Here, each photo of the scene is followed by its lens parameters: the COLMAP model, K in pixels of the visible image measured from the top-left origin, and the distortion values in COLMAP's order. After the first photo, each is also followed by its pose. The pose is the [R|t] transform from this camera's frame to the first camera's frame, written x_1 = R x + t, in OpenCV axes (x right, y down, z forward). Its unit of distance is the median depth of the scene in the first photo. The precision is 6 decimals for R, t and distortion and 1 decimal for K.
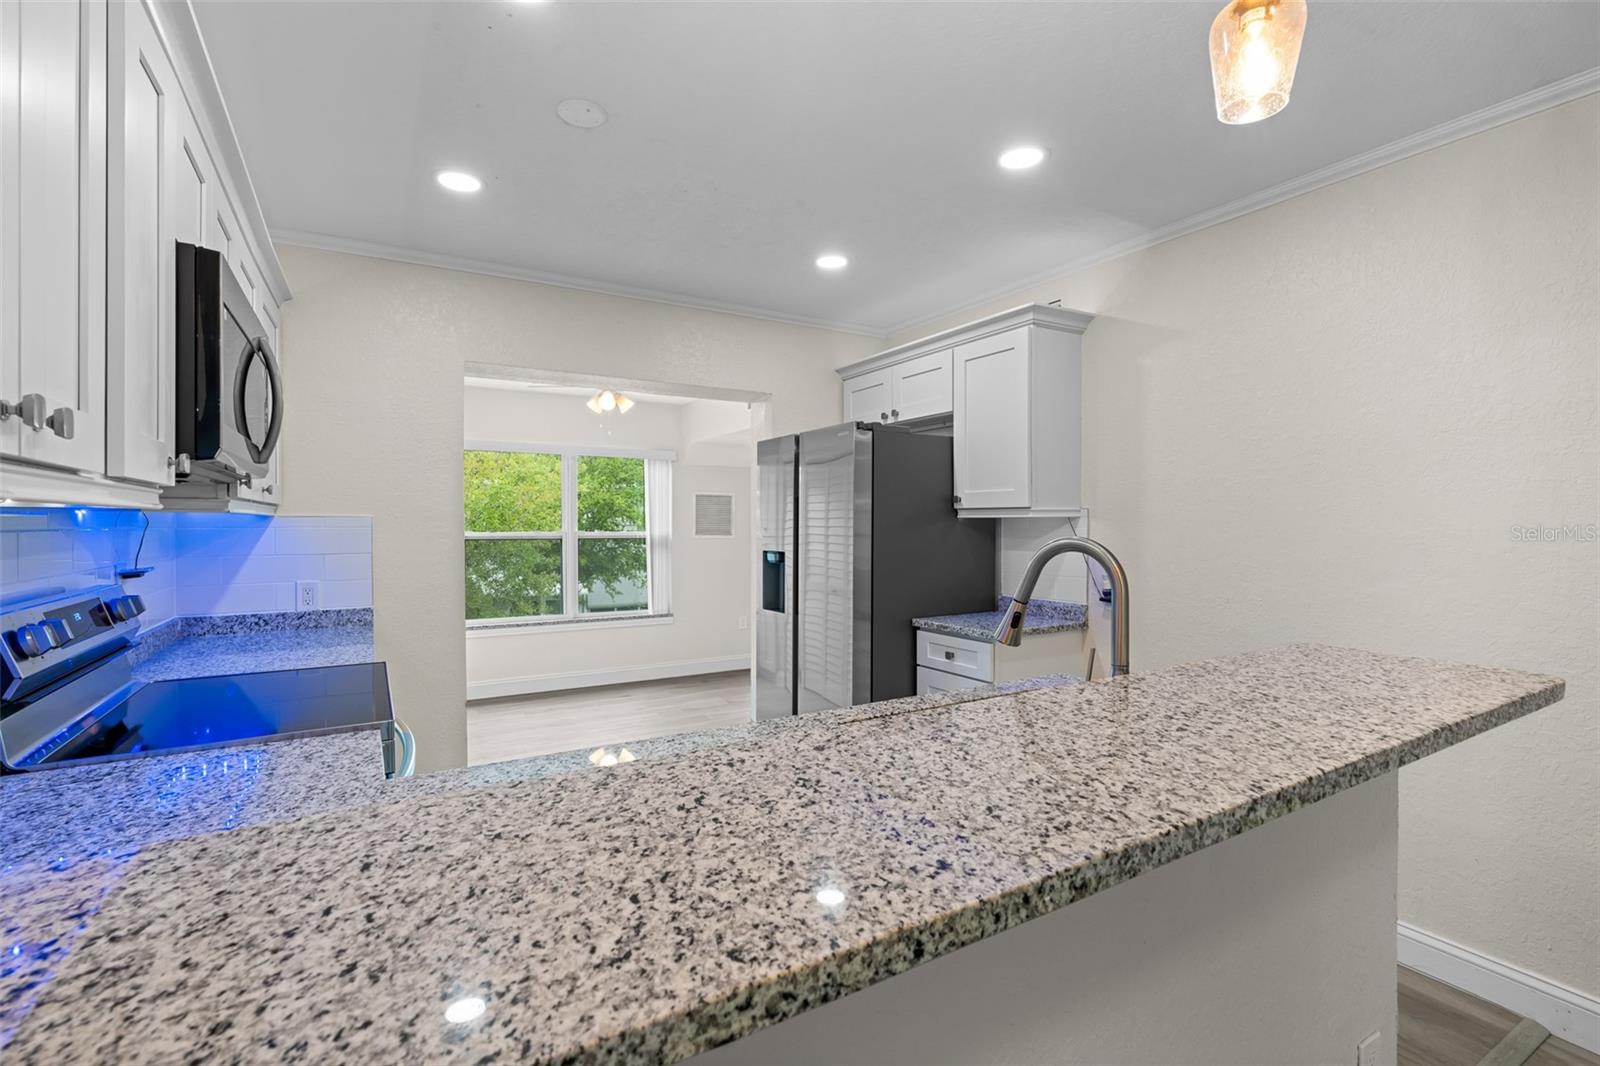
lens RADIAL K [[730.3, 0, 809.8], [0, 730.3, 532.9], [0, 0, 1]] dist [0.000417, 0.000125]
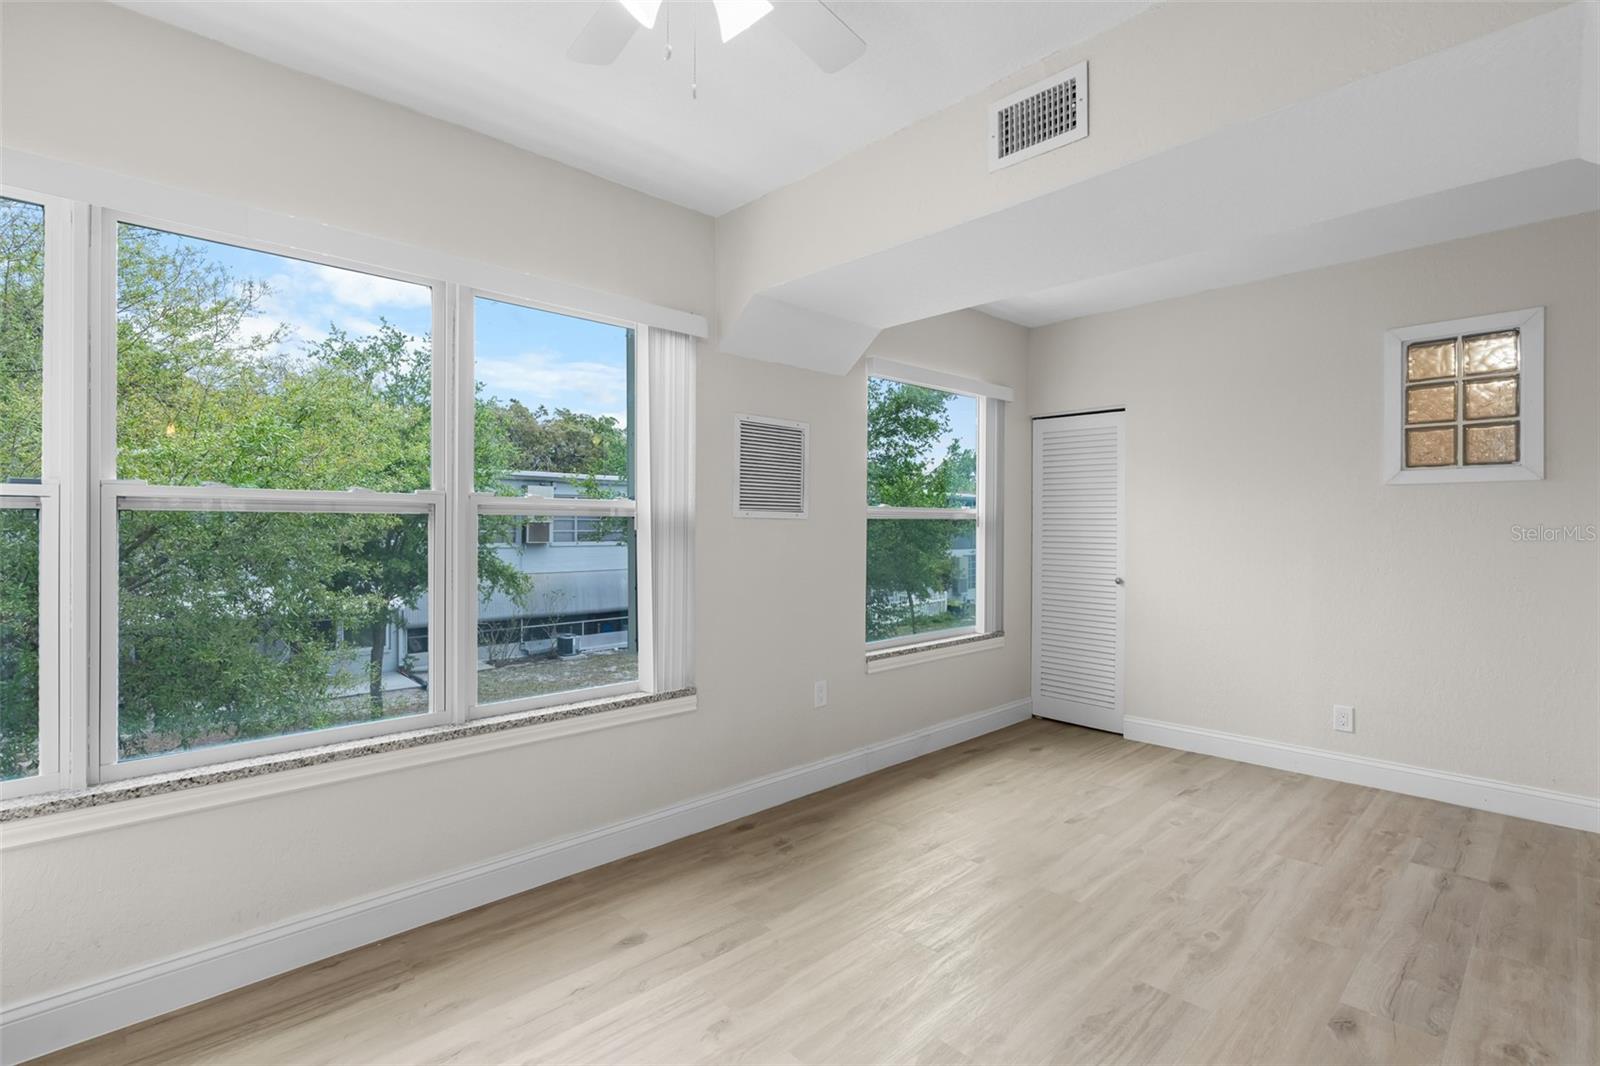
lens RADIAL K [[730.3, 0, 809.8], [0, 730.3, 532.9], [0, 0, 1]] dist [0.000417, 0.000125]
pose [[0.975190, 0.000793, 0.221370, -0.220577], [-0.001178, 0.999998, 0.001610, 0.016612], [-0.221368, -0.001831, 0.975189, 0.559192]]
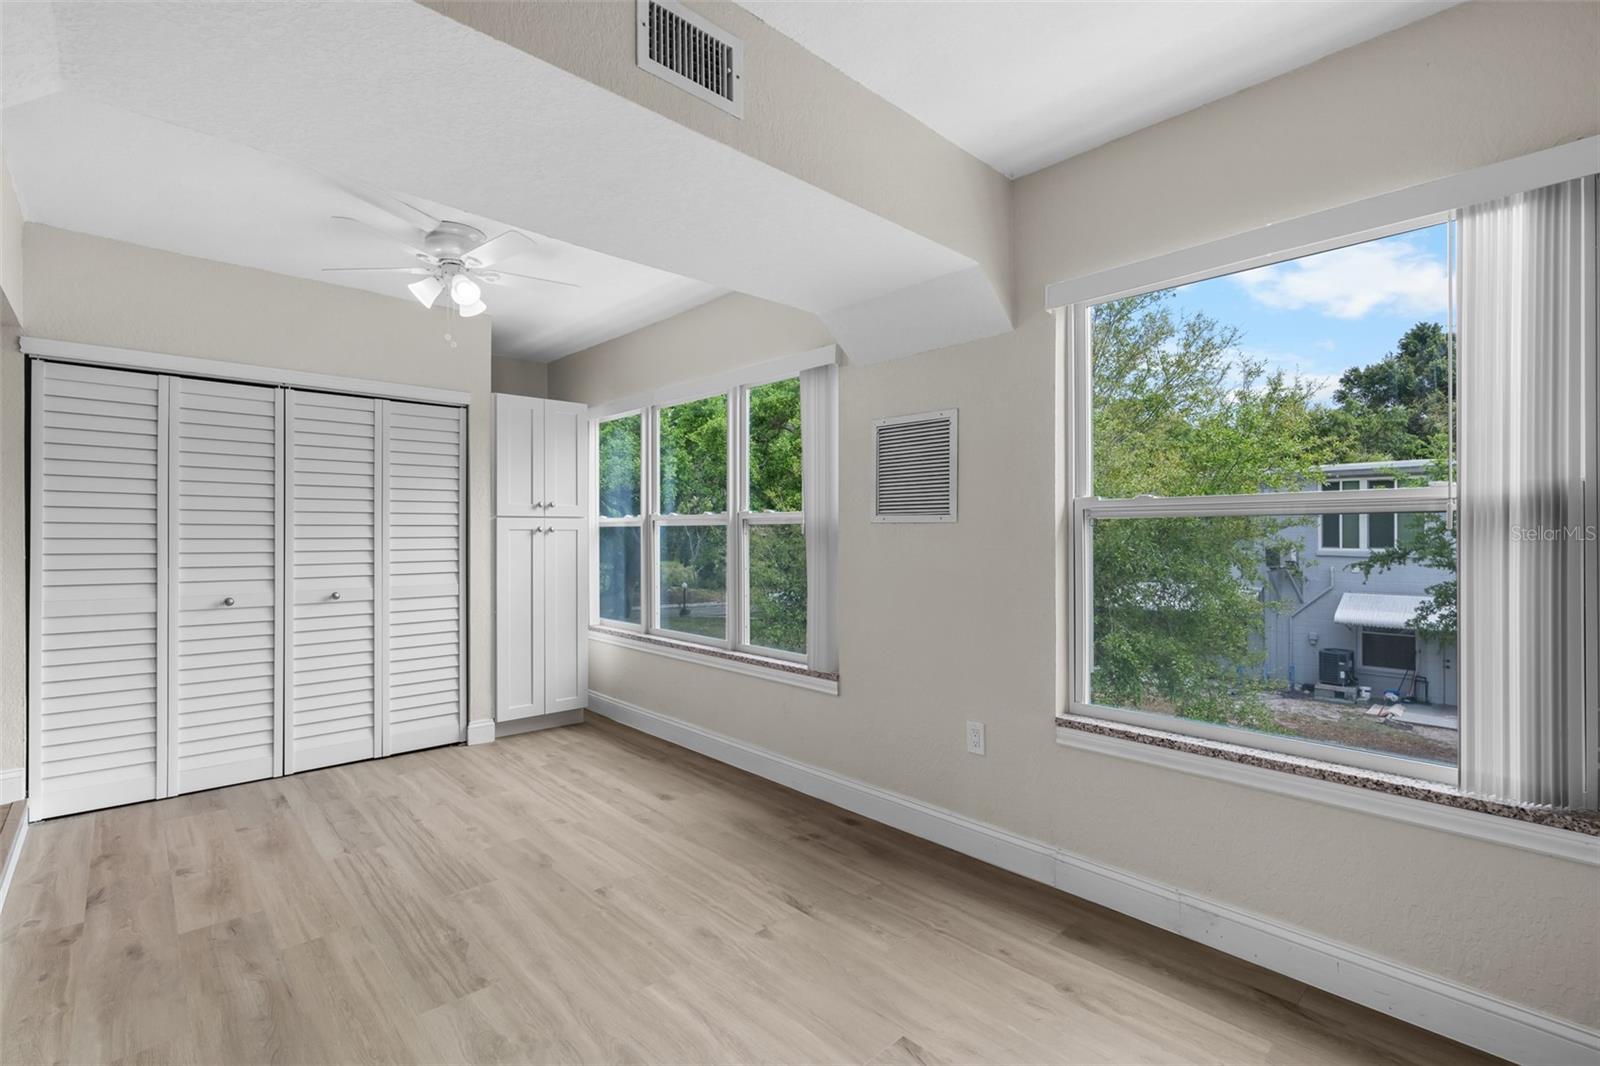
lens RADIAL K [[730.3, 0, 809.8], [0, 730.3, 532.9], [0, 0, 1]] dist [0.000417, 0.000125]
pose [[0.214128, -0.006526, -0.976784, 0.295366], [-0.006608, 0.999945, -0.008130, 0.018315], [0.976783, 0.008196, 0.214073, 0.882368]]
